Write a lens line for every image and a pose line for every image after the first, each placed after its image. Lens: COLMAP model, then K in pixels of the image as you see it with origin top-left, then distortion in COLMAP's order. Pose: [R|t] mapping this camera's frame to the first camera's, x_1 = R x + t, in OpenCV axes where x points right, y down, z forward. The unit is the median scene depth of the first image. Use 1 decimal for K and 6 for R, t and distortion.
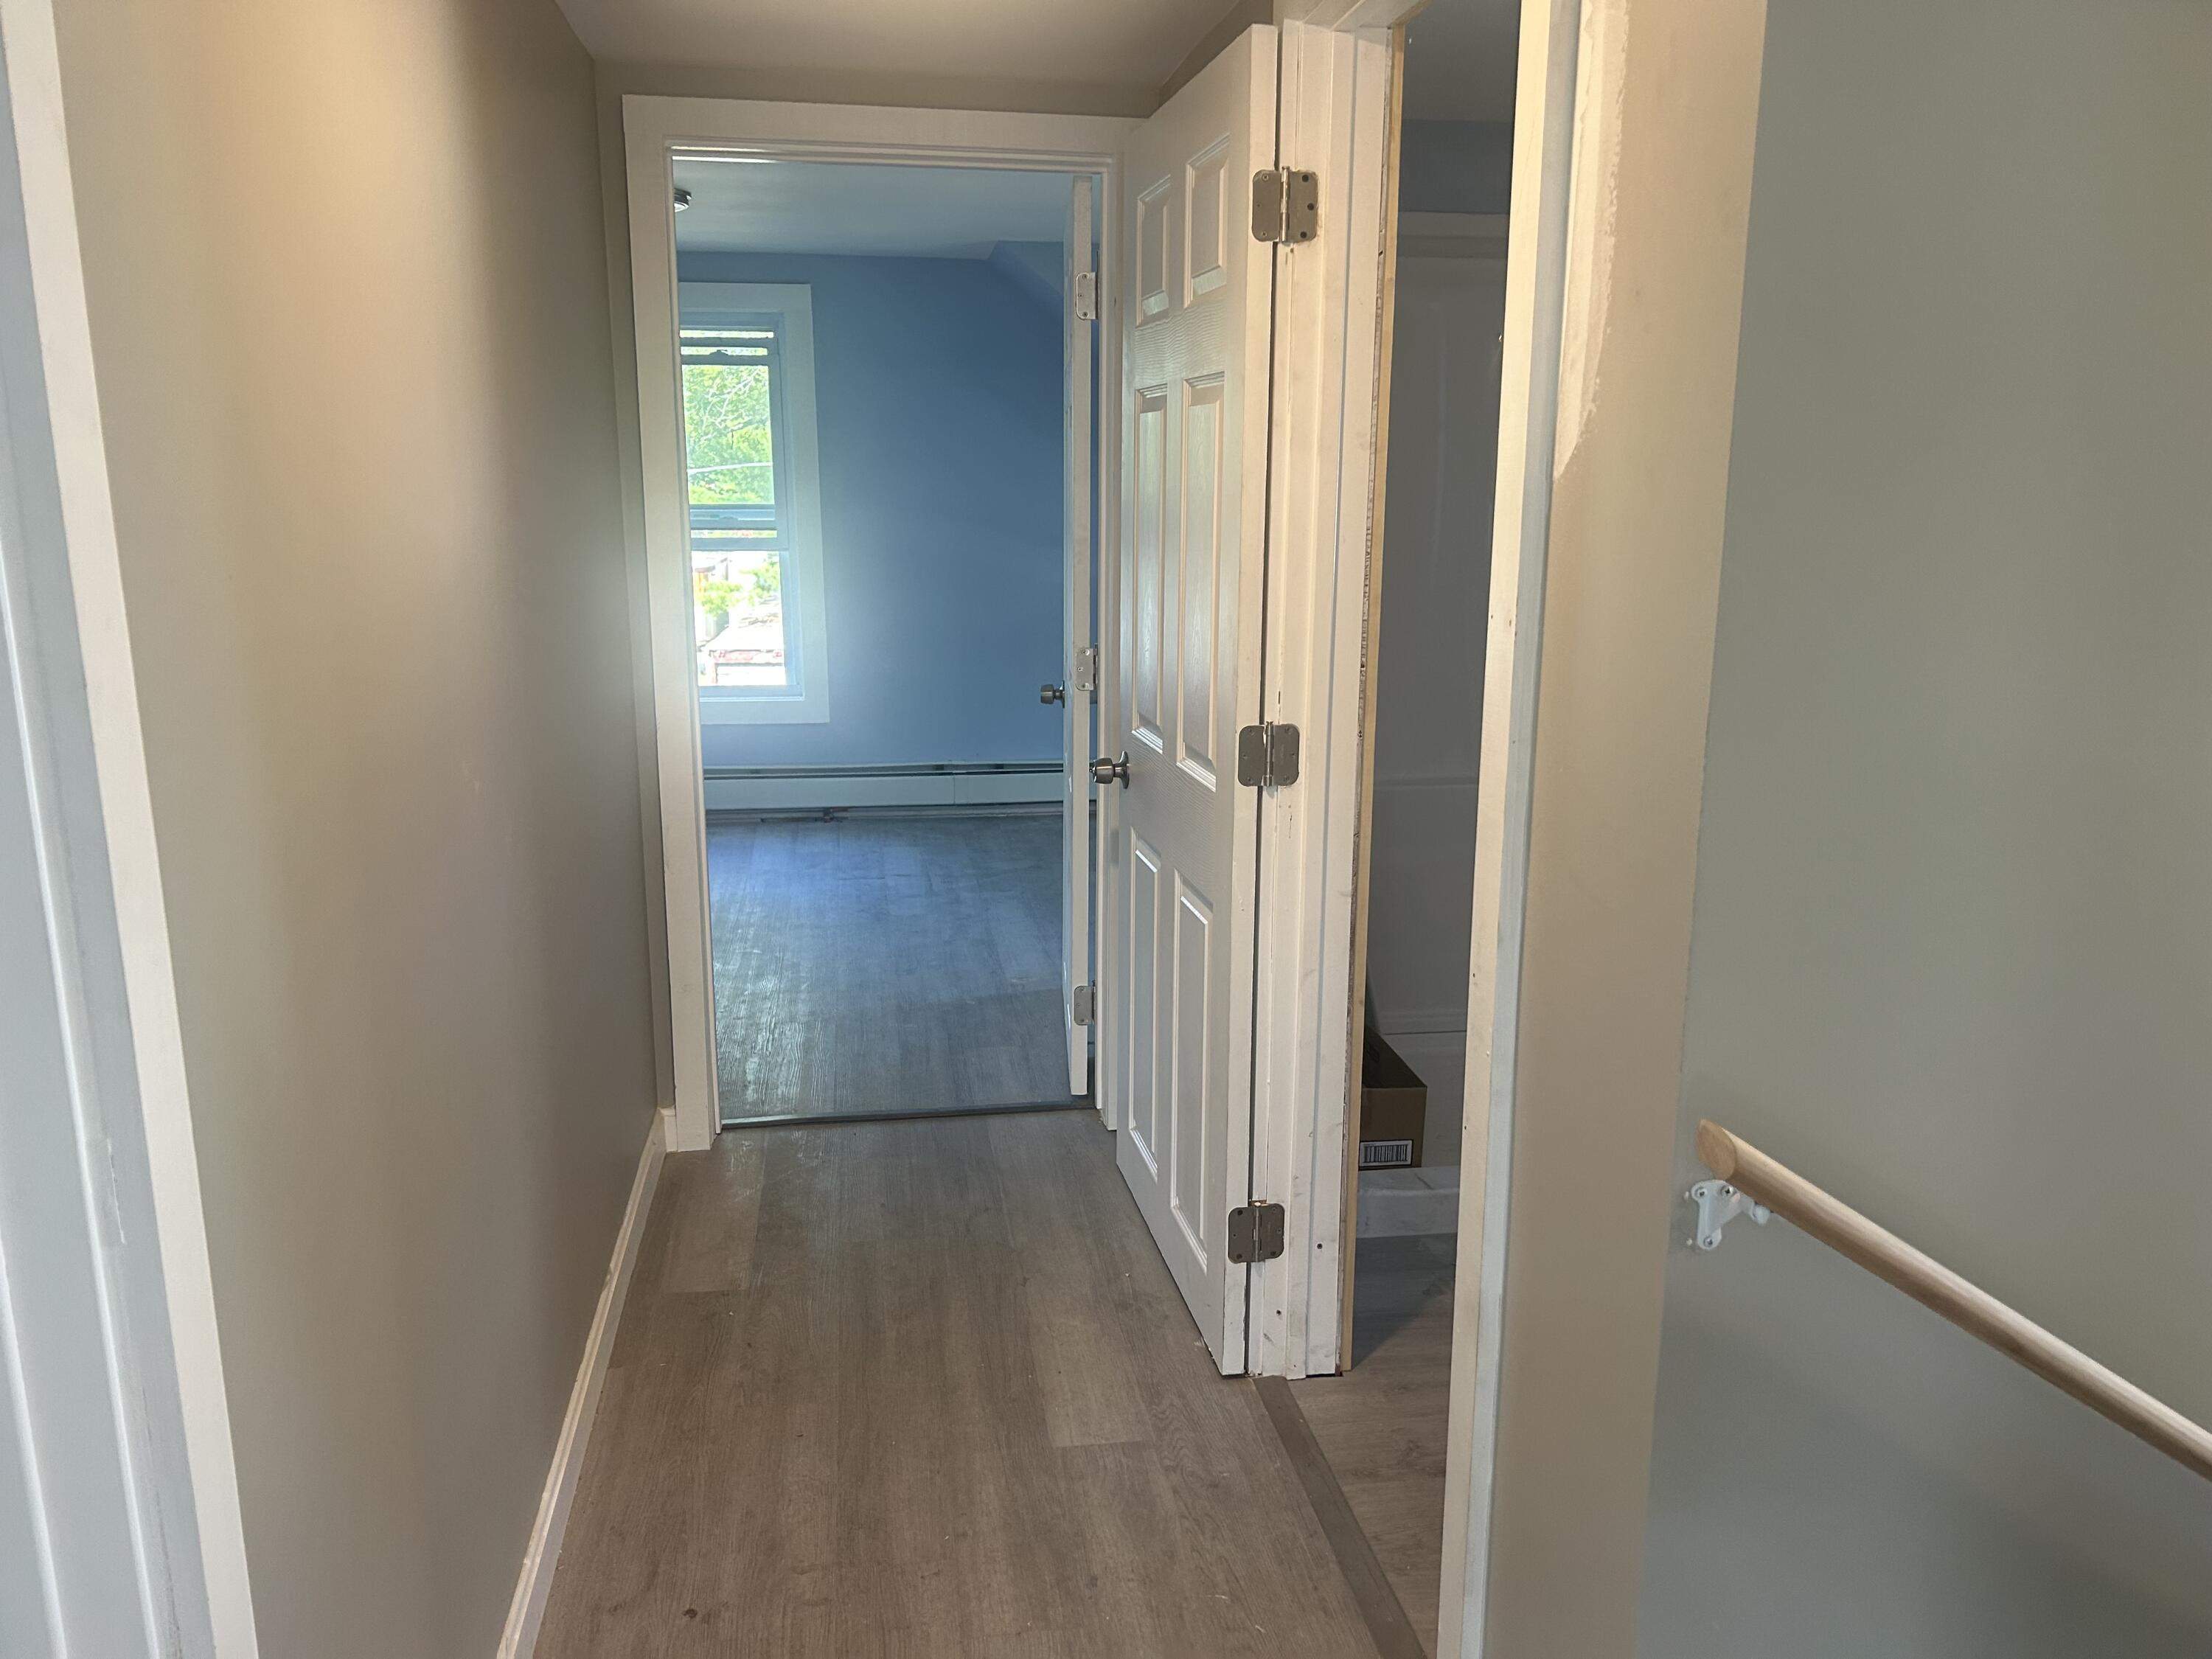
lens RADIAL K [[1668.5, 0, 1106.6], [0, 1668.5, 831.0], [0, 0, 1]] dist [0.049014, -0.056326]
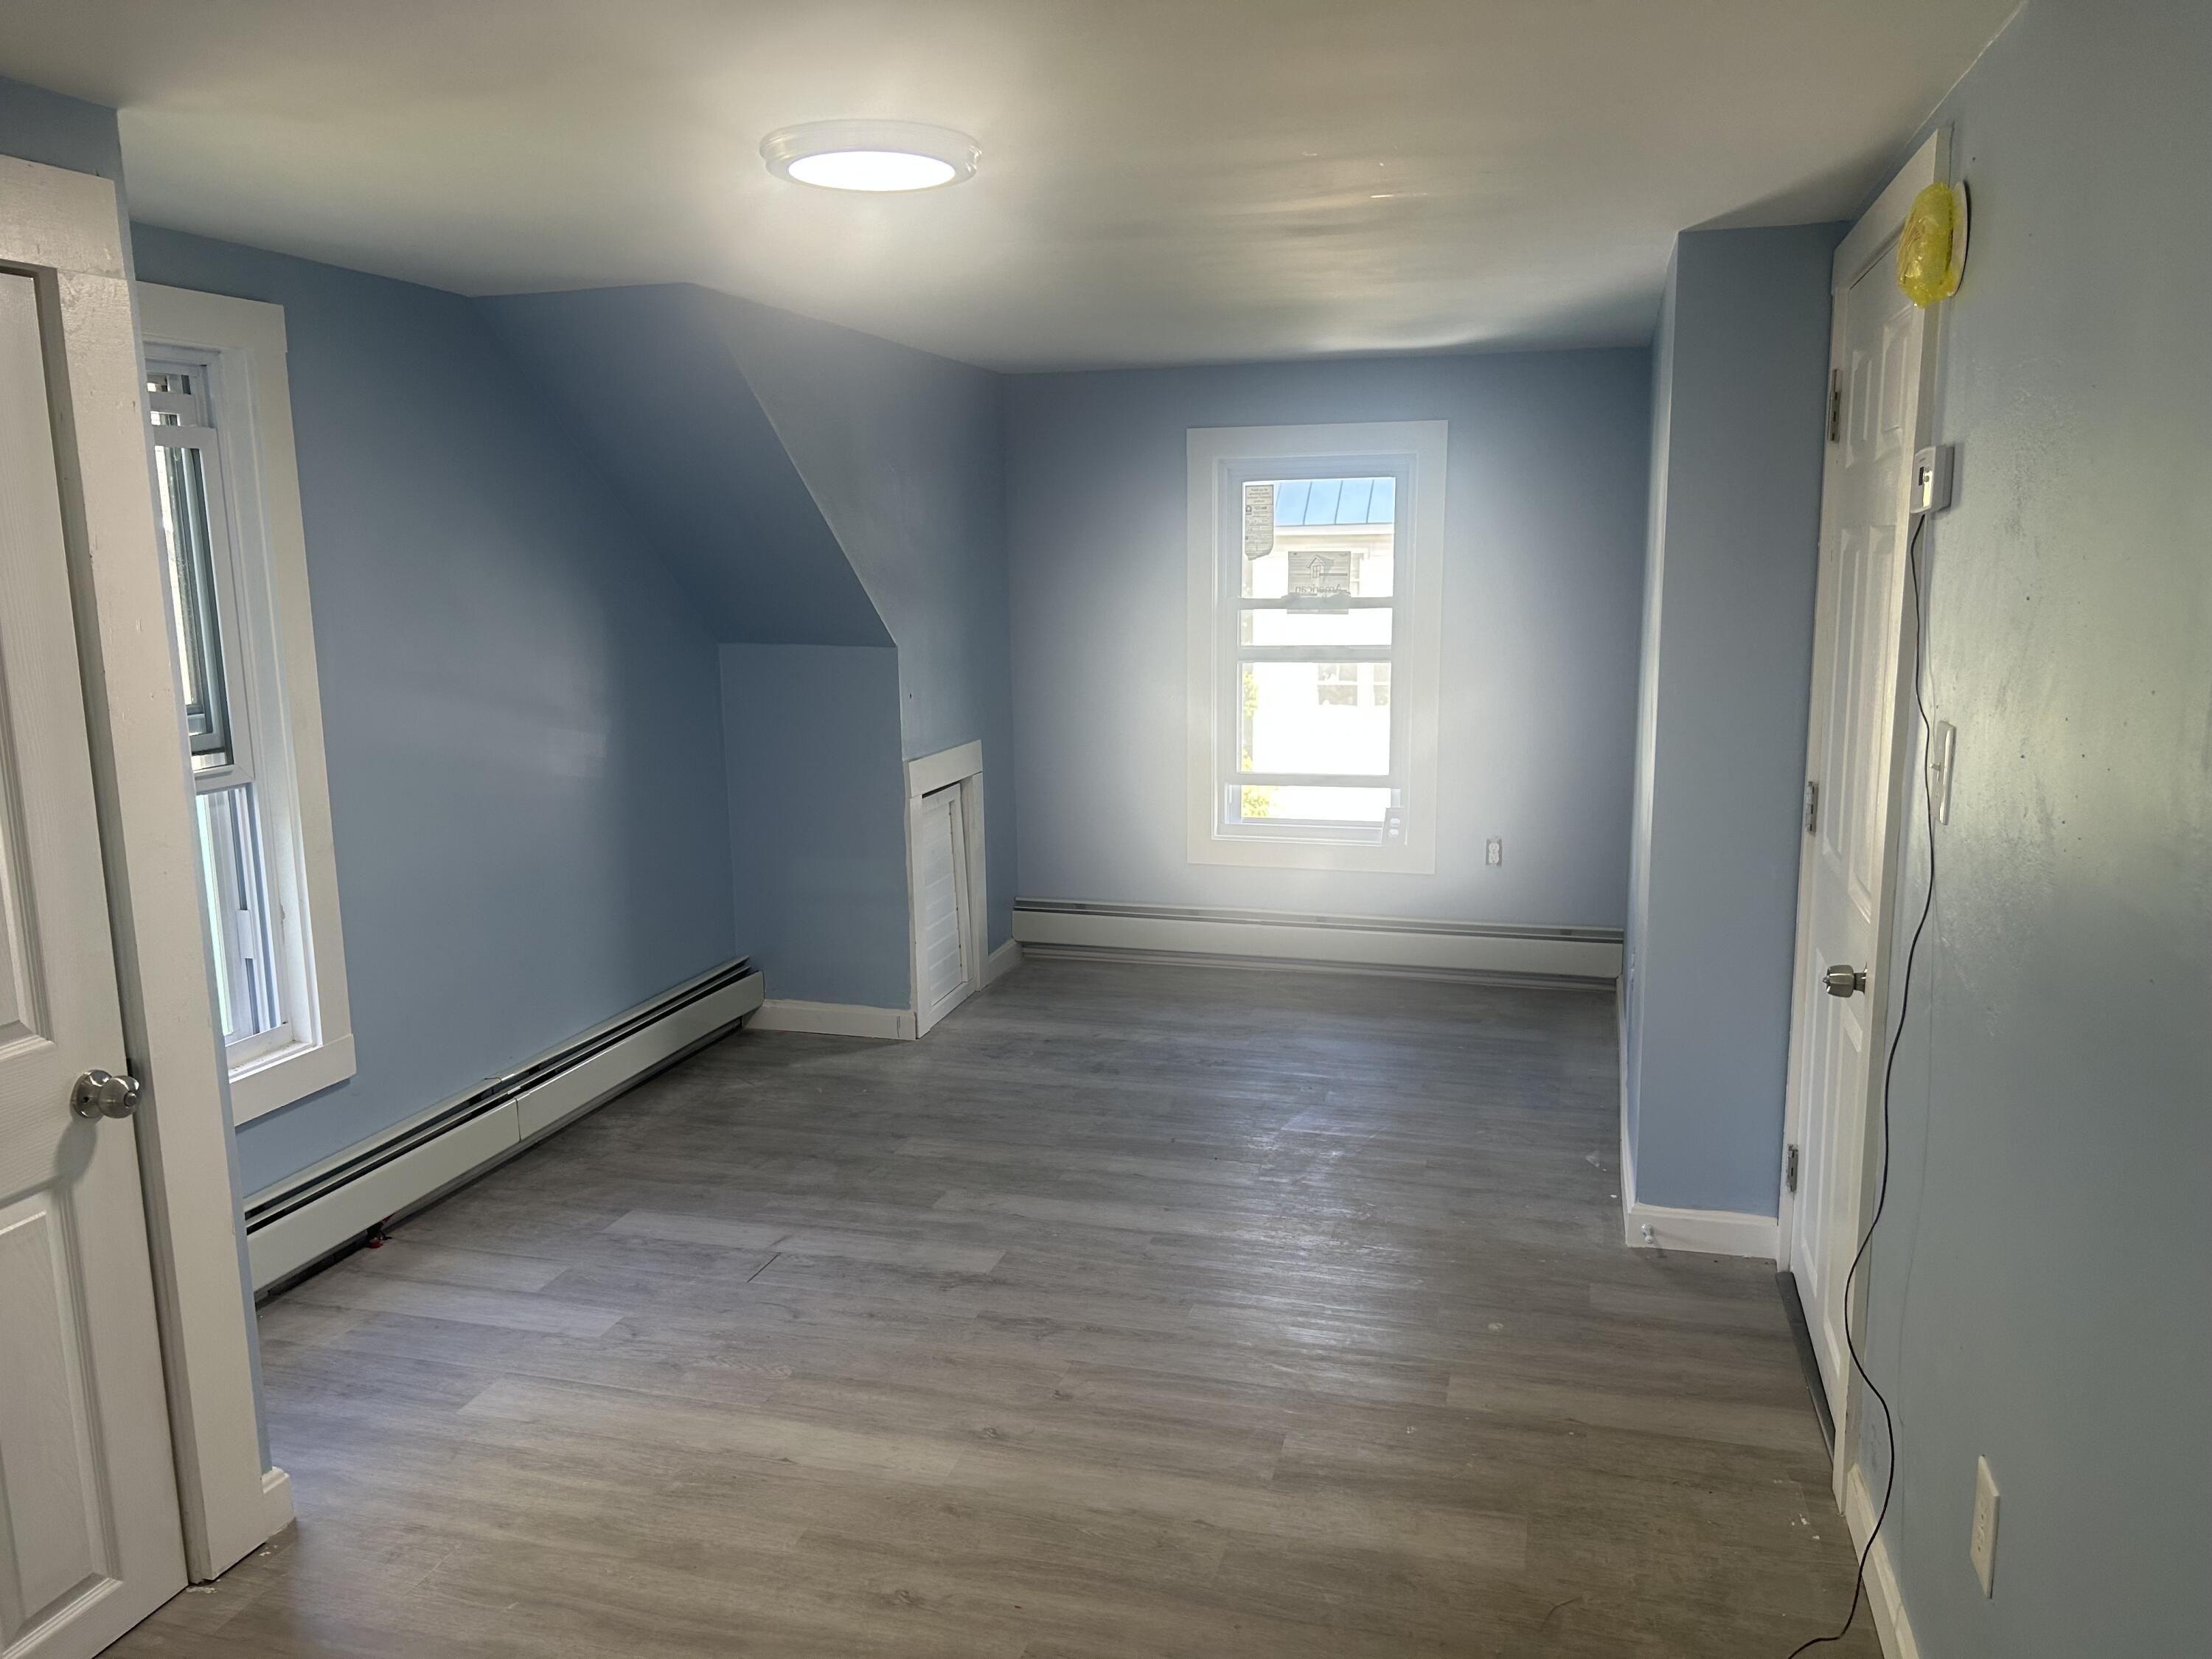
lens RADIAL K [[1668.5, 0, 1107.4], [0, 1668.5, 830.1], [0, 0, 1]] dist [0.049014, -0.056326]
pose [[0.411925, -0.167632, 0.895666, -0.645667], [0.213952, 0.973247, 0.083754, -0.160365], [-0.885744, 0.157129, 0.436770, 0.596675]]
